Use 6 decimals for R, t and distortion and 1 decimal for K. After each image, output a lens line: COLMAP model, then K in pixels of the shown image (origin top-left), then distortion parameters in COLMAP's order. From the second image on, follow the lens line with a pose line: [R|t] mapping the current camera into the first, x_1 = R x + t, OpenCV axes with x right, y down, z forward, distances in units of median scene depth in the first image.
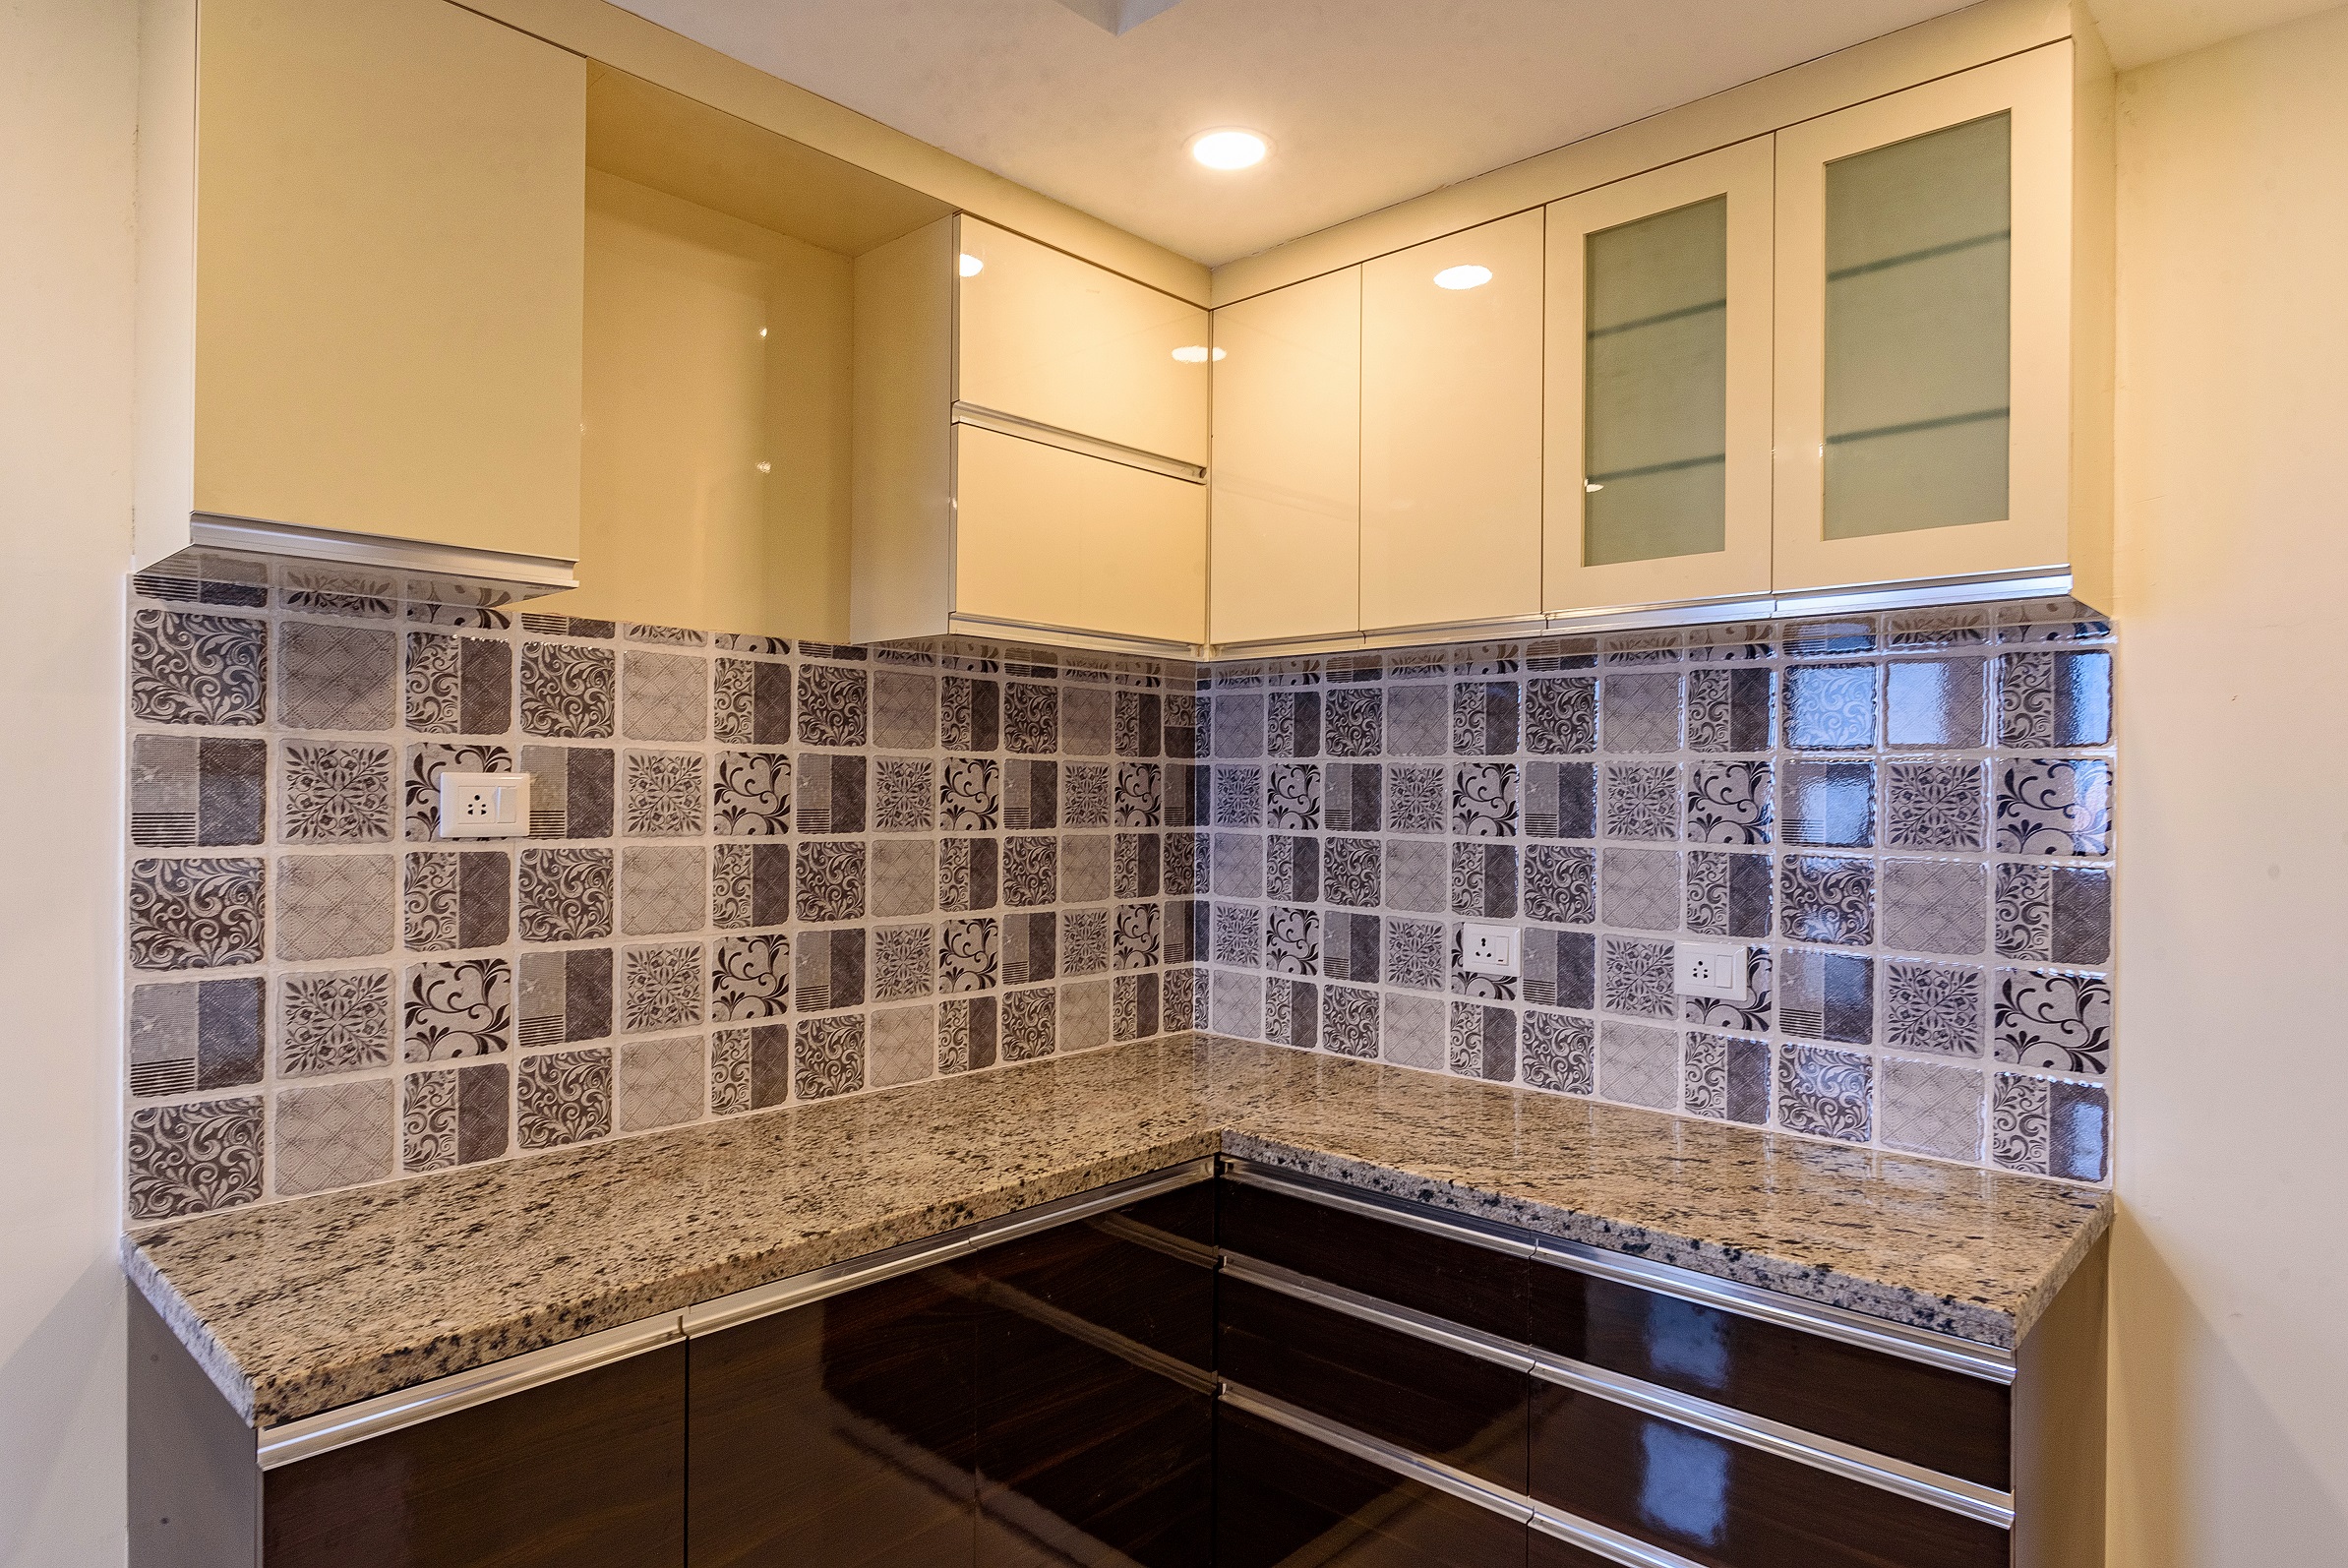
lens RADIAL K [[1381.2, 0, 1415.0], [0, 1381.2, 788.2], [0, 0, 1]] dist [0.062648, -0.070208]
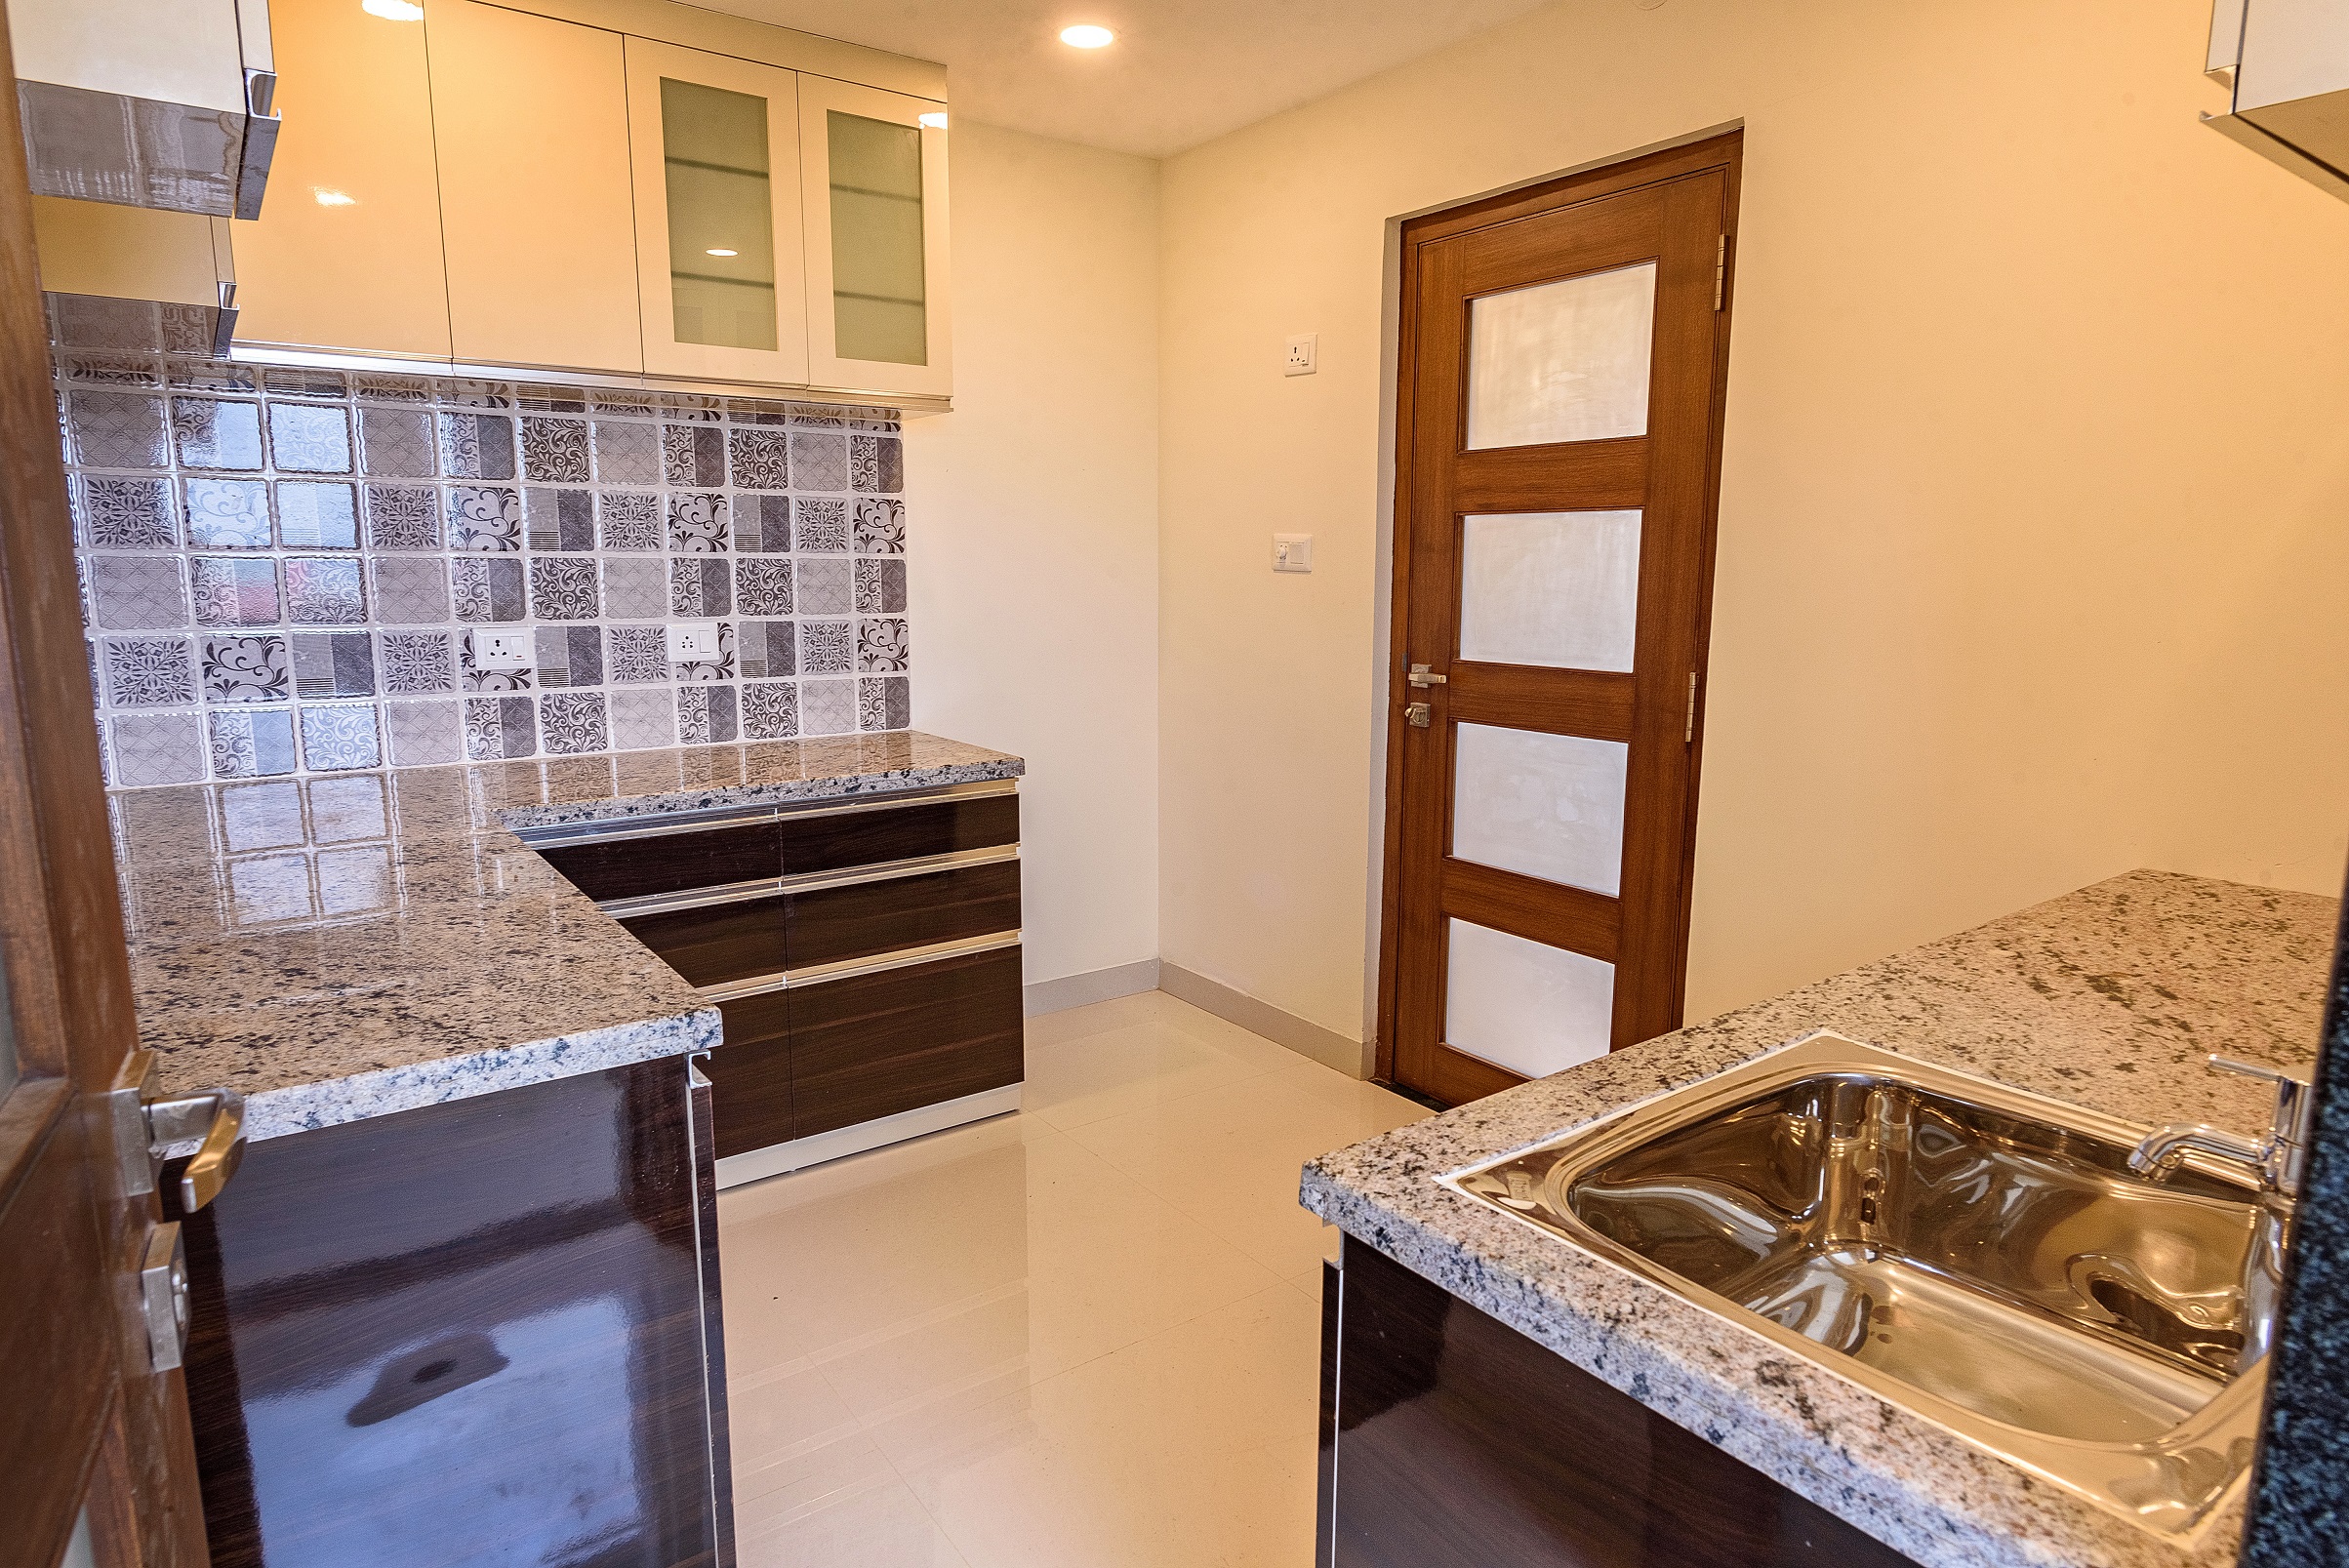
lens RADIAL K [[1350.4, 0, 1174.5], [0, 1350.4, 784.0], [0, 0, 1]] dist [0.000097, 0.001000]
pose [[0.254066, -0.187520, 0.948834, -1.023447], [-0.016486, 0.980043, 0.198102, -0.009304], [-0.967046, -0.065974, 0.245904, 0.171298]]
